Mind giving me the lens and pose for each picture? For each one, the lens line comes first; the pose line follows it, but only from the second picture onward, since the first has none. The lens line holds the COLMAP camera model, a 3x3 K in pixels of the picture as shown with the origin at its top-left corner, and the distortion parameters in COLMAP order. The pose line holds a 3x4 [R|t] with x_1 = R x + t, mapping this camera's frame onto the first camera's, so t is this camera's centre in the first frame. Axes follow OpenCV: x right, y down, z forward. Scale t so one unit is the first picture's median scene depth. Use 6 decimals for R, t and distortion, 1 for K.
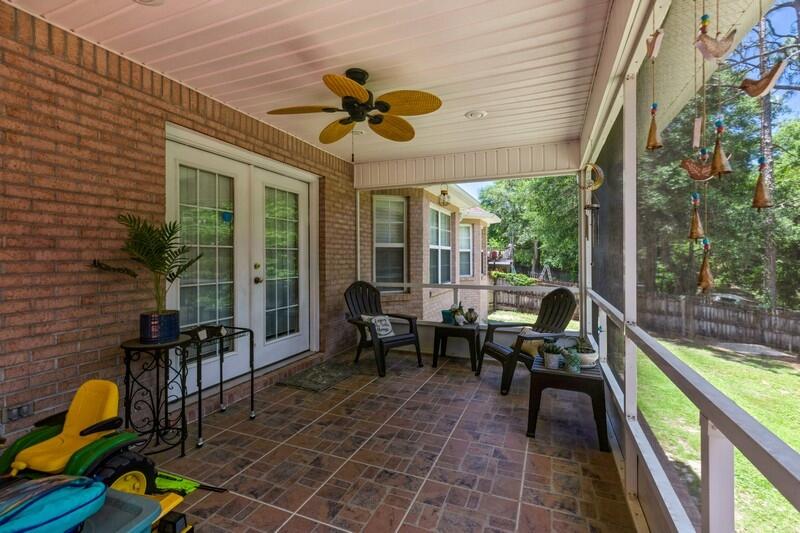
lens RADIAL K [[369.2, 0, 400.0], [0, 369.2, 266.5], [0, 0, 1]] dist [0.000643, 0.000086]
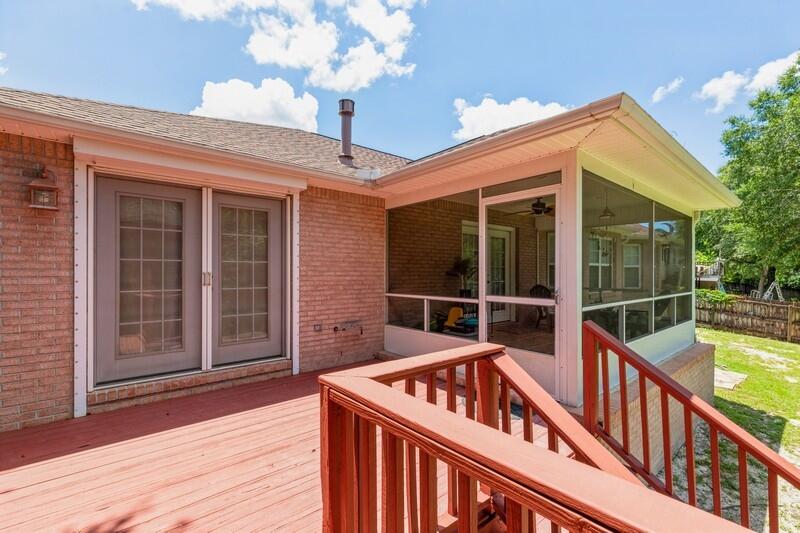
lens RADIAL K [[364.0, 0, 398.3], [0, 364.0, 277.3], [0, 0, 1]] dist [0.002248, 0.000409]
pose [[0.891090, 0.003941, -0.453810, 0.075563], [-0.011044, 0.999854, -0.013001, 0.030899], [0.453692, 0.016597, 0.891004, -0.783931]]
